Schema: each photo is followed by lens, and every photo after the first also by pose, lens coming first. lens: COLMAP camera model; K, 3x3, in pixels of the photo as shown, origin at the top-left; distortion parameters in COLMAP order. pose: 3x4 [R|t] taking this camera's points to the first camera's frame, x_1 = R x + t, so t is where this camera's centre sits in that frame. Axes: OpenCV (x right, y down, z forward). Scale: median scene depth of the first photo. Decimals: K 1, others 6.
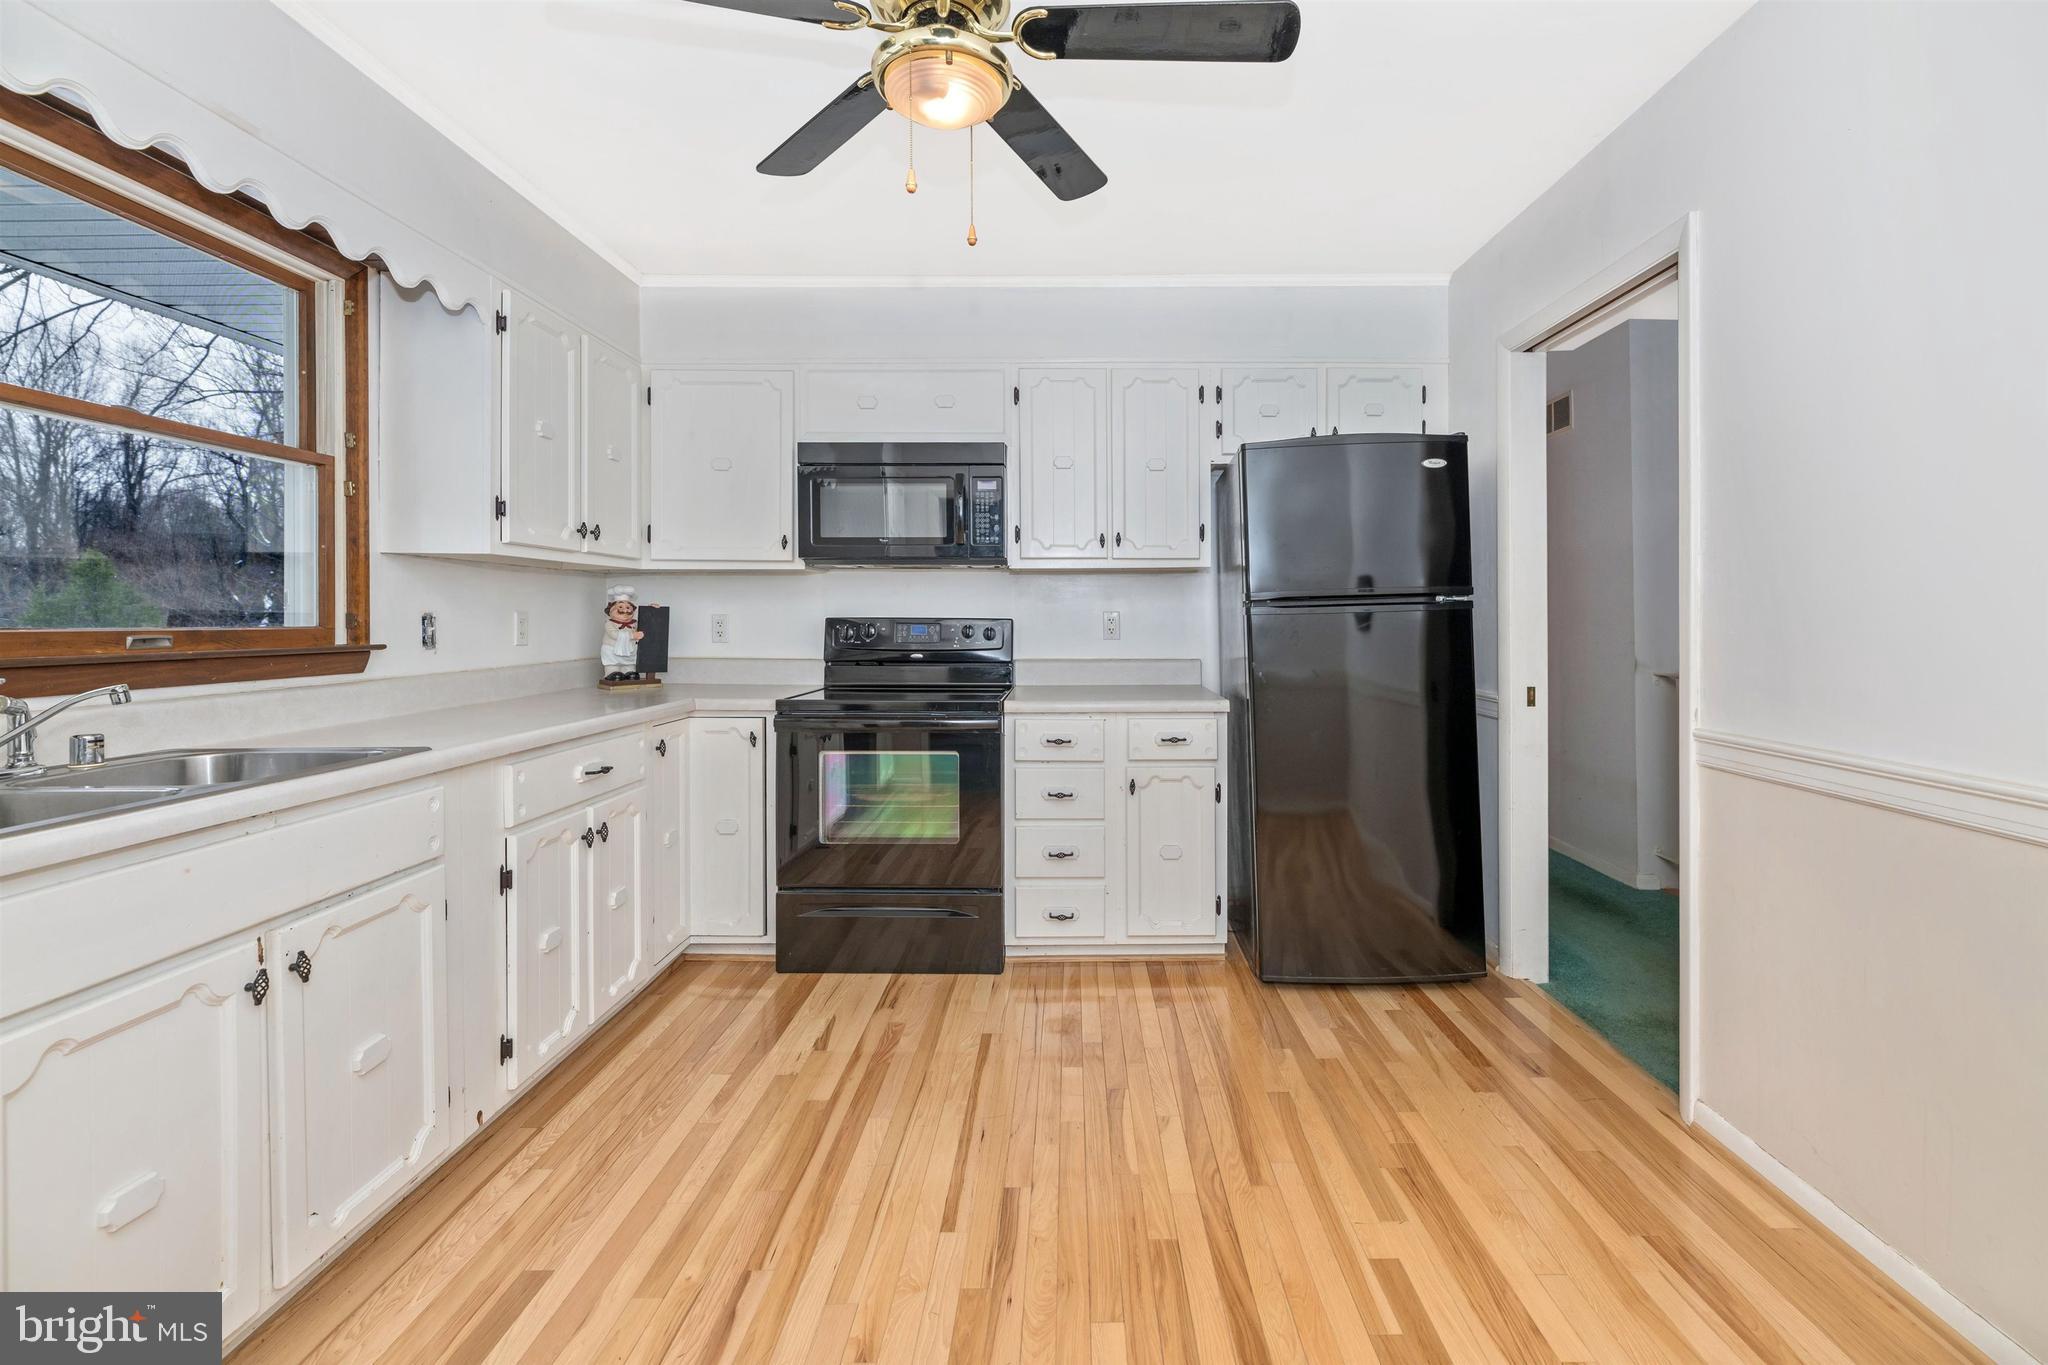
lens RADIAL K [[870.8, 0, 1029.3], [0, 870.8, 621.2], [0, 0, 1]] dist [0.000041, -0.000042]
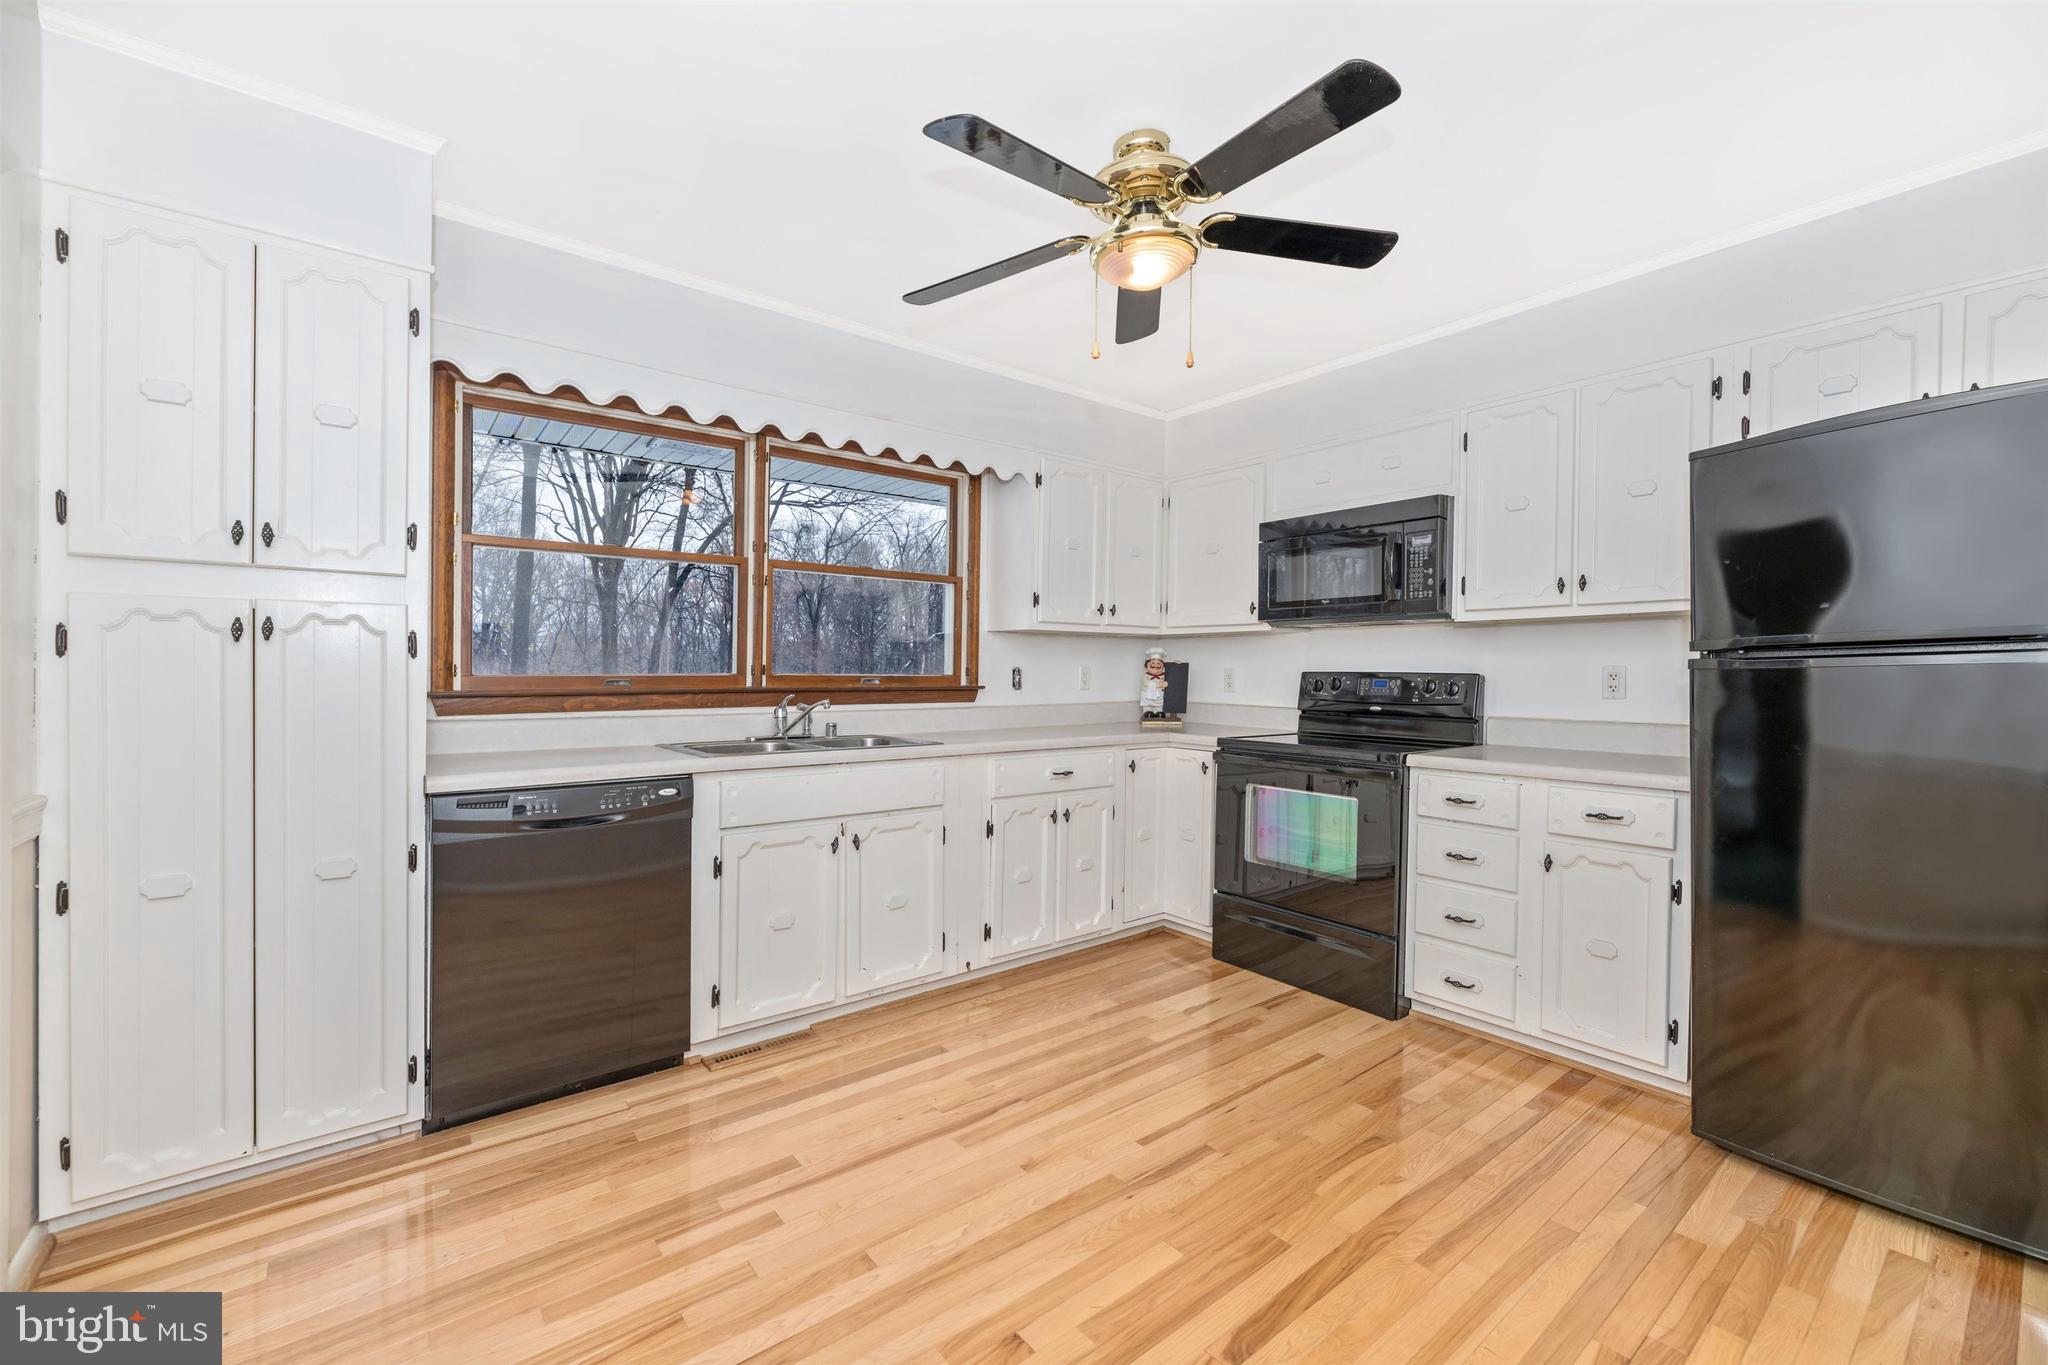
lens RADIAL K [[820.7, 0, 1023.6], [0, 820.7, 674.8], [0, 0, 1]] dist [0.000132, -0.000367]
pose [[0.622671, 0.006438, -0.782458, 0.445334], [-0.009041, 0.999959, 0.001032, 0.002504], [0.782432, 0.006432, 0.622703, 0.059743]]
